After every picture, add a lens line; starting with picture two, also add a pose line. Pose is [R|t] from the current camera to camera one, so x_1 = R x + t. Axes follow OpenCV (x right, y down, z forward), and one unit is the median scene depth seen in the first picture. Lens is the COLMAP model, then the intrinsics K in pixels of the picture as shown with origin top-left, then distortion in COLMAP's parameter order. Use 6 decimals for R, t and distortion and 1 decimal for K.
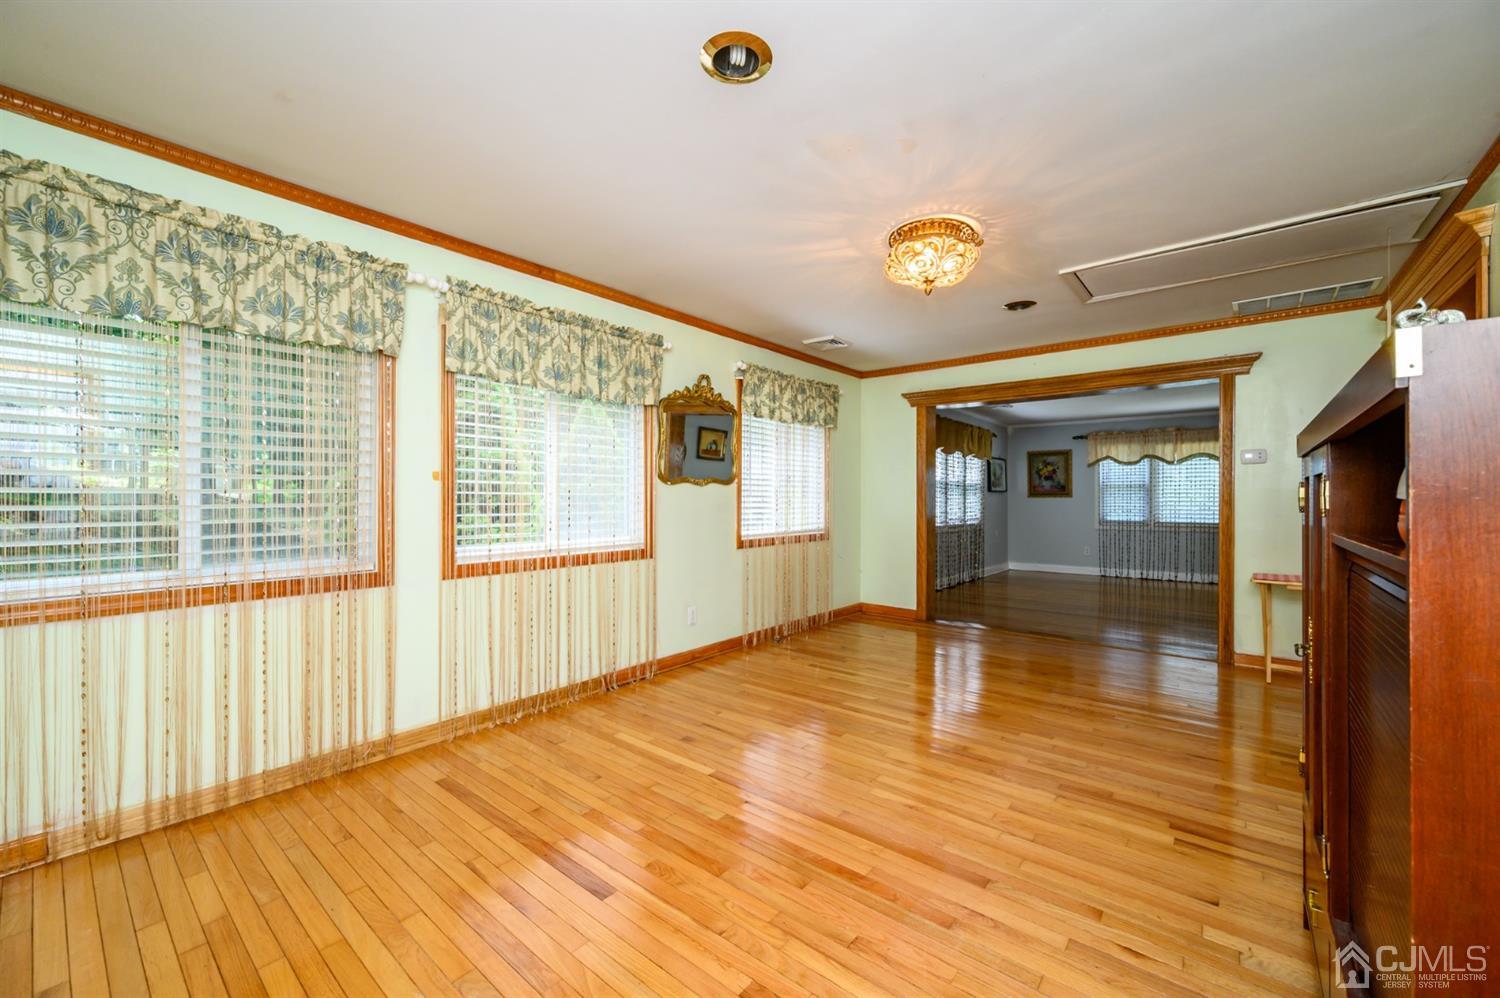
lens RADIAL K [[589.0, 0, 746.0], [0, 589.0, 497.1], [0, 0, 1]] dist [-0.001555, -0.000110]
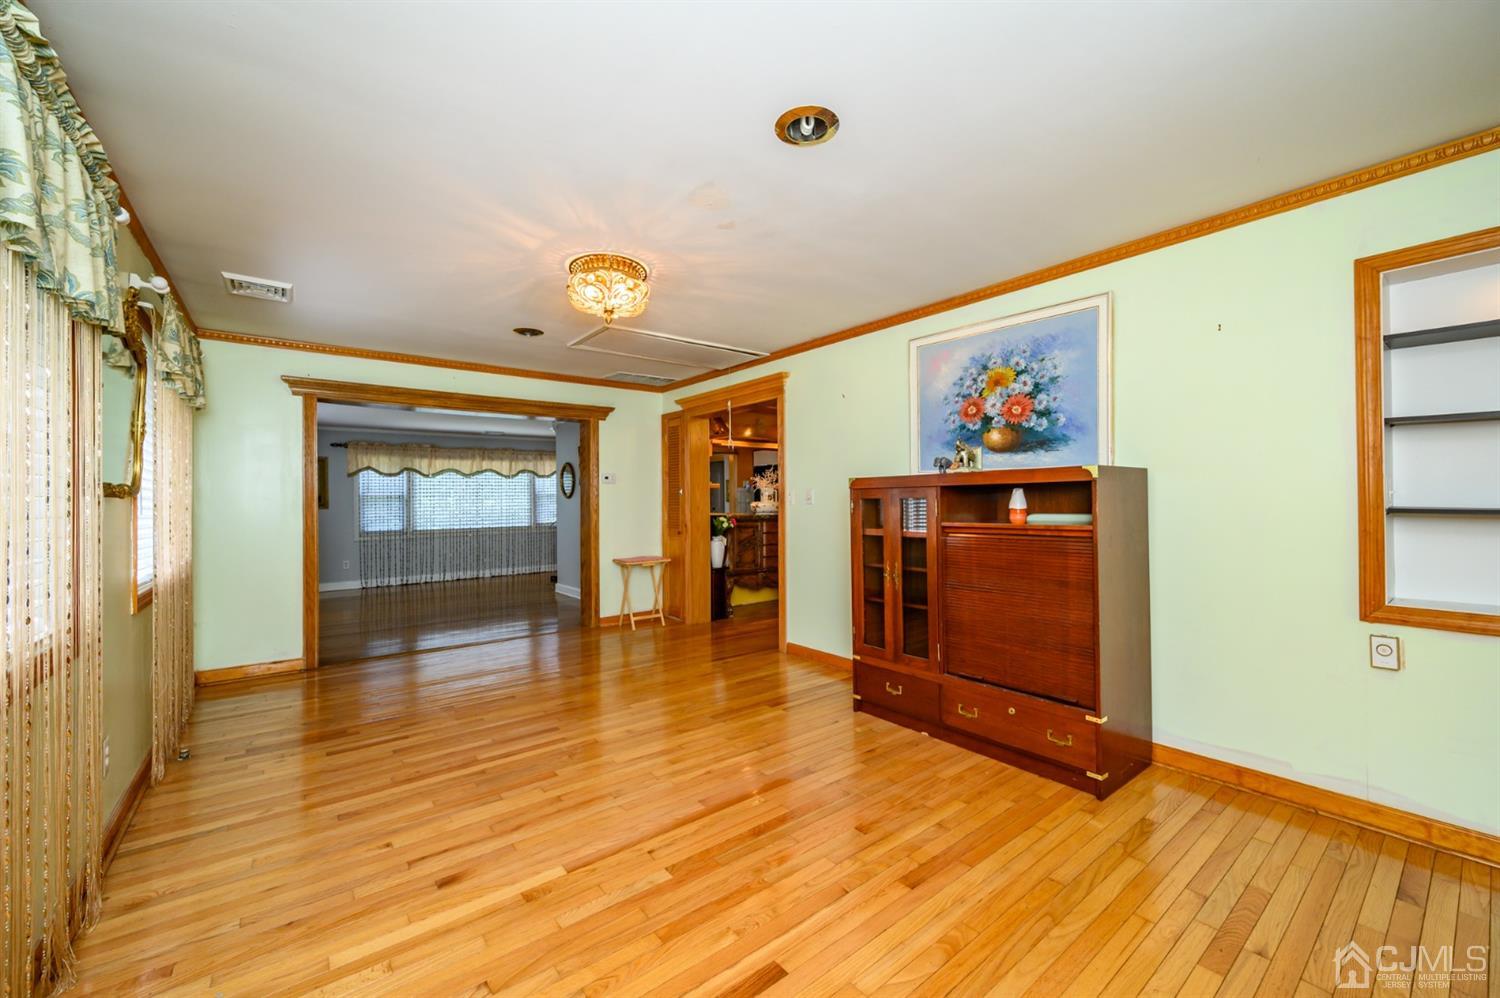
lens RADIAL K [[589.0, 0, 744.0], [0, 589.0, 499.6], [0, 0, 1]] dist [-0.001555, -0.000110]
pose [[0.218799, -0.002439, 0.975767, -0.234238], [0.012449, 0.999922, -0.000293, -0.006216], [-0.975691, 0.012212, 0.218812, 0.179712]]
